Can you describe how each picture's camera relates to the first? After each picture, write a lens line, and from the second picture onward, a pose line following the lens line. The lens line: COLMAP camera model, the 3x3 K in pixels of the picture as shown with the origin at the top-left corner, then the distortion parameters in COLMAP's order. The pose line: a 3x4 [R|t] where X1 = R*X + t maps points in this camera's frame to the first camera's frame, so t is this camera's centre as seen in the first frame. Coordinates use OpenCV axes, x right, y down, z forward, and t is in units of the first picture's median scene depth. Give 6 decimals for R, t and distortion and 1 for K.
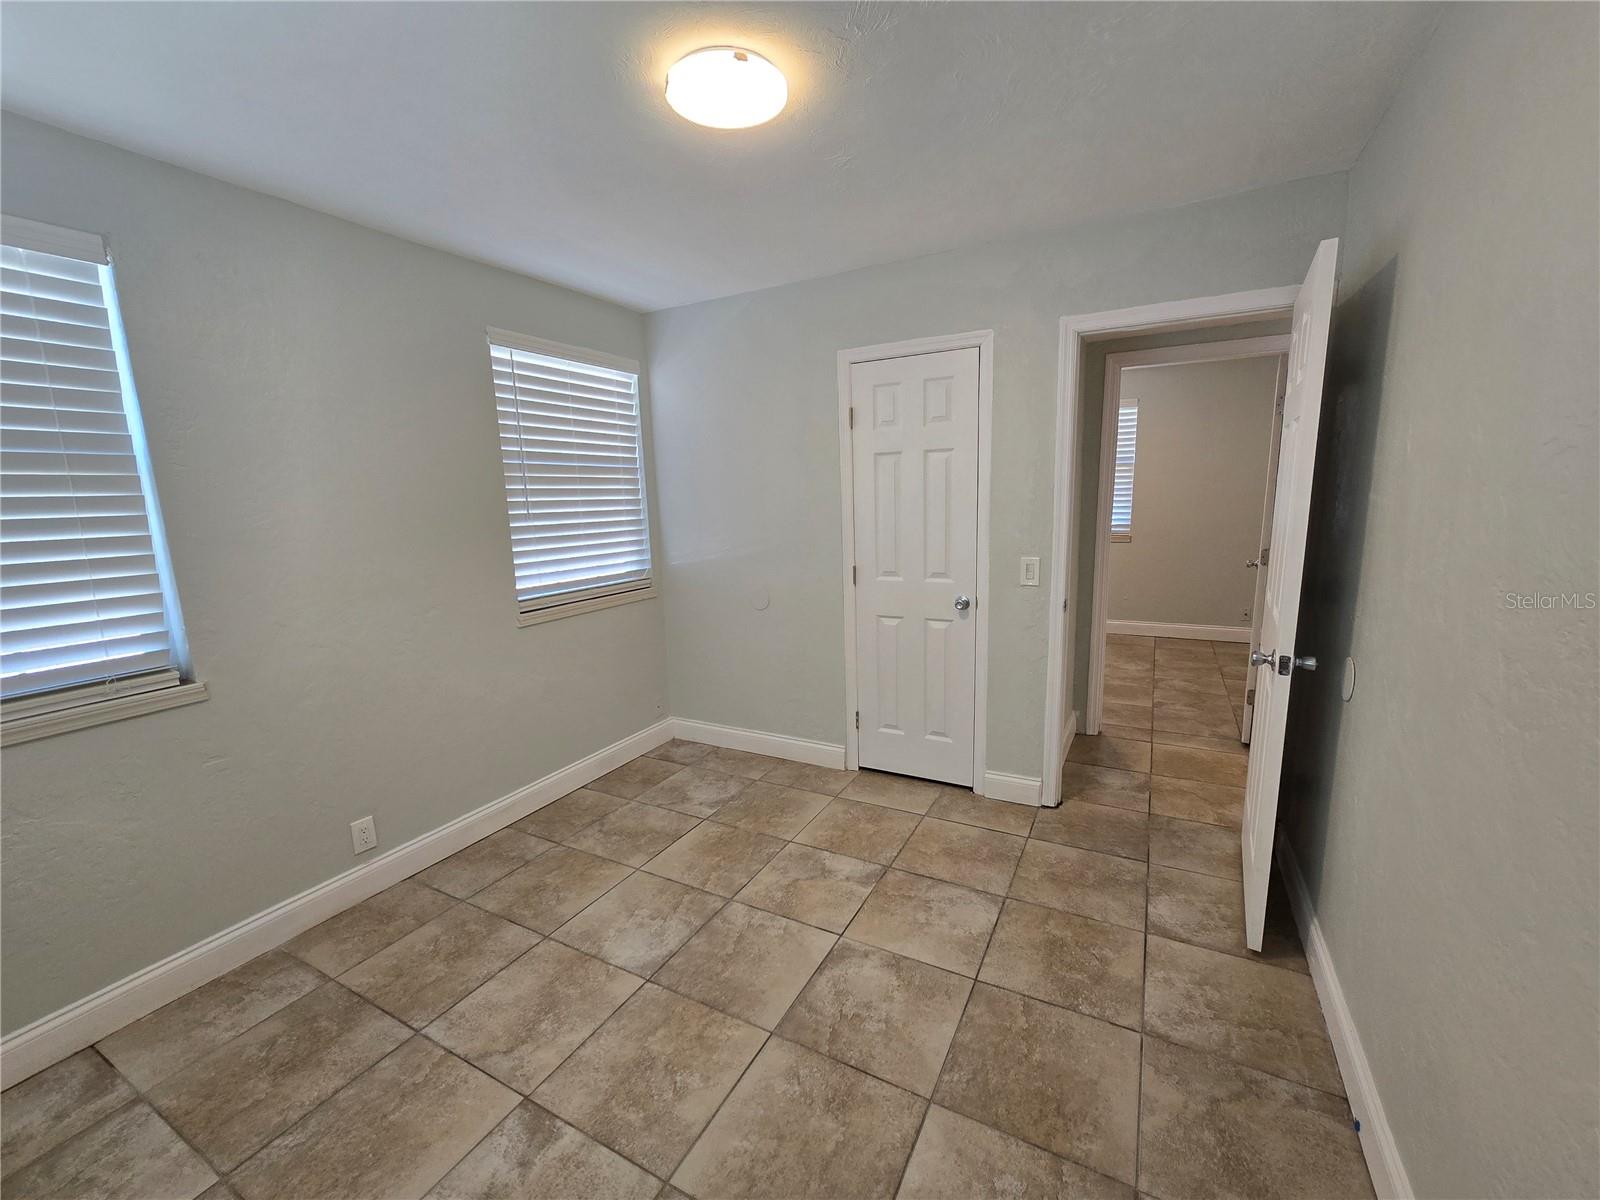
lens RADIAL K [[648.4, 0, 801.6], [0, 648.4, 628.1], [0, 0, 1]] dist [0.001173, 0.000086]
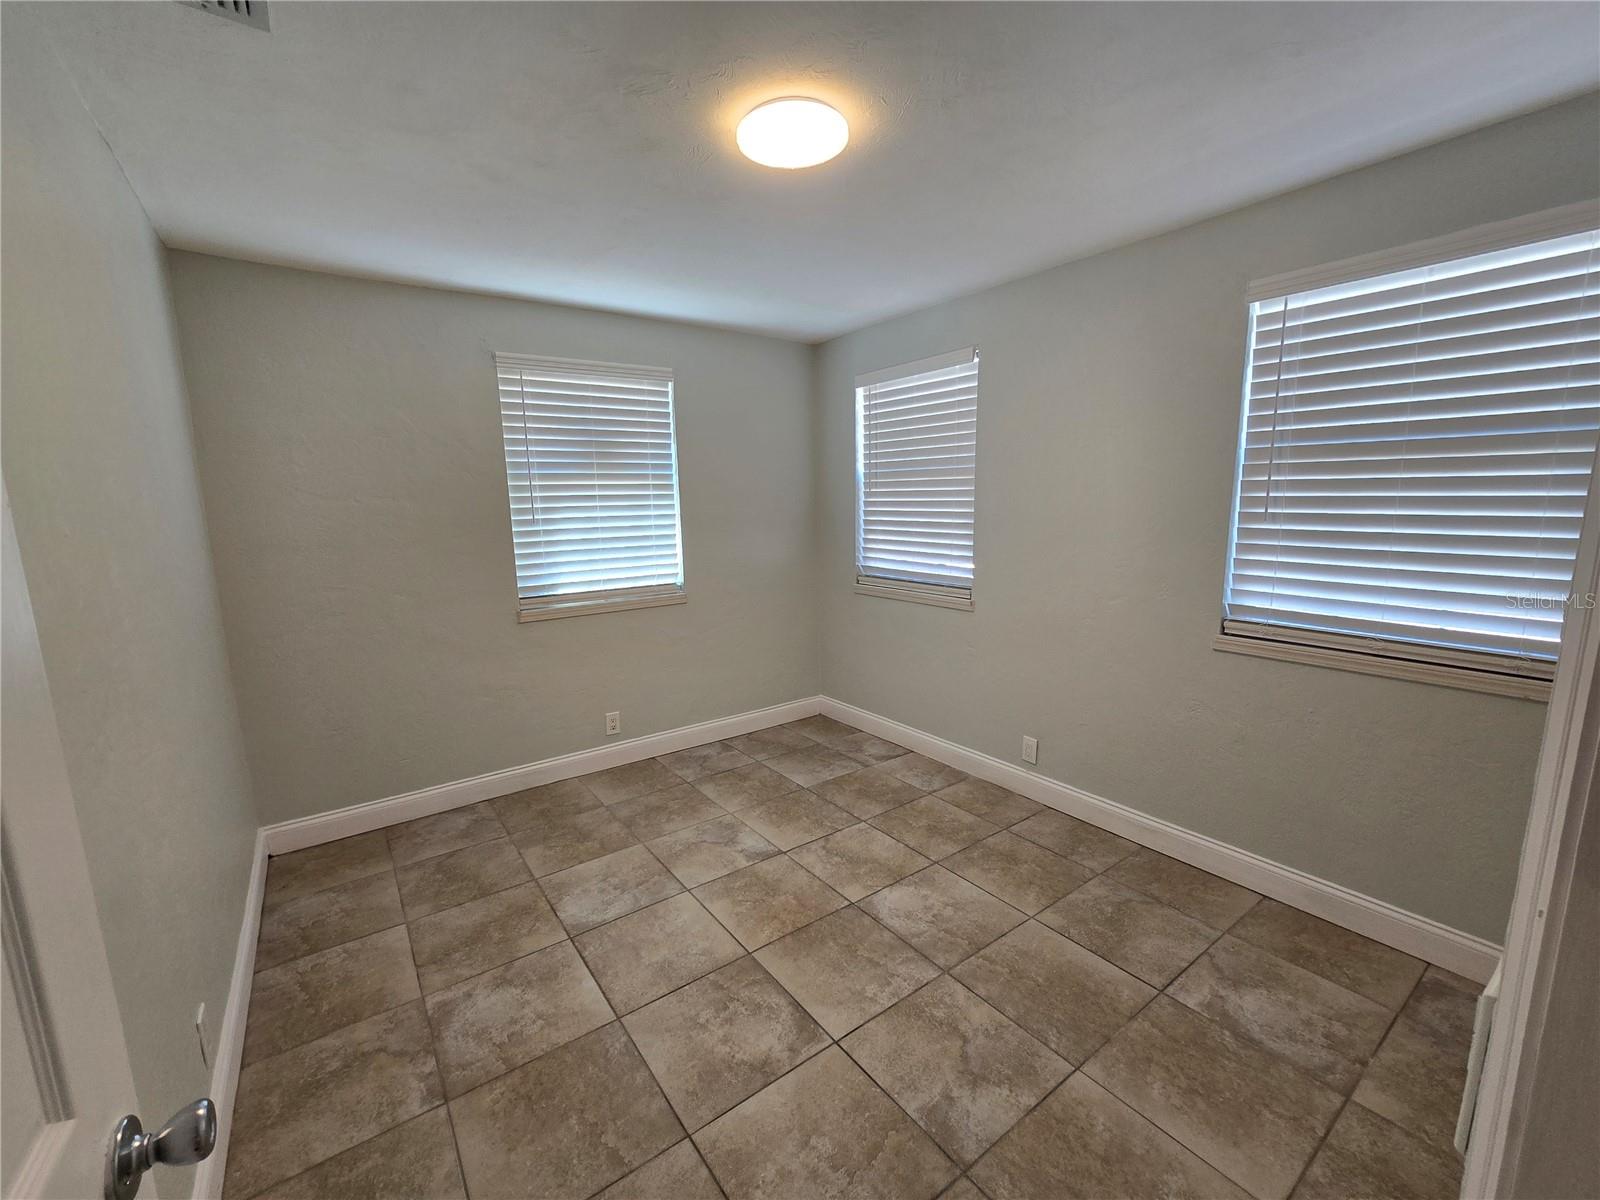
lens RADIAL K [[648.4, 0, 801.6], [0, 648.4, 628.1], [0, 0, 1]] dist [0.001173, 0.000086]
pose [[-0.422179, 0.213760, -0.880949, 0.741934], [-0.157115, 0.939839, 0.303344, -0.283127], [0.892793, 0.266476, -0.363196, 1.197206]]
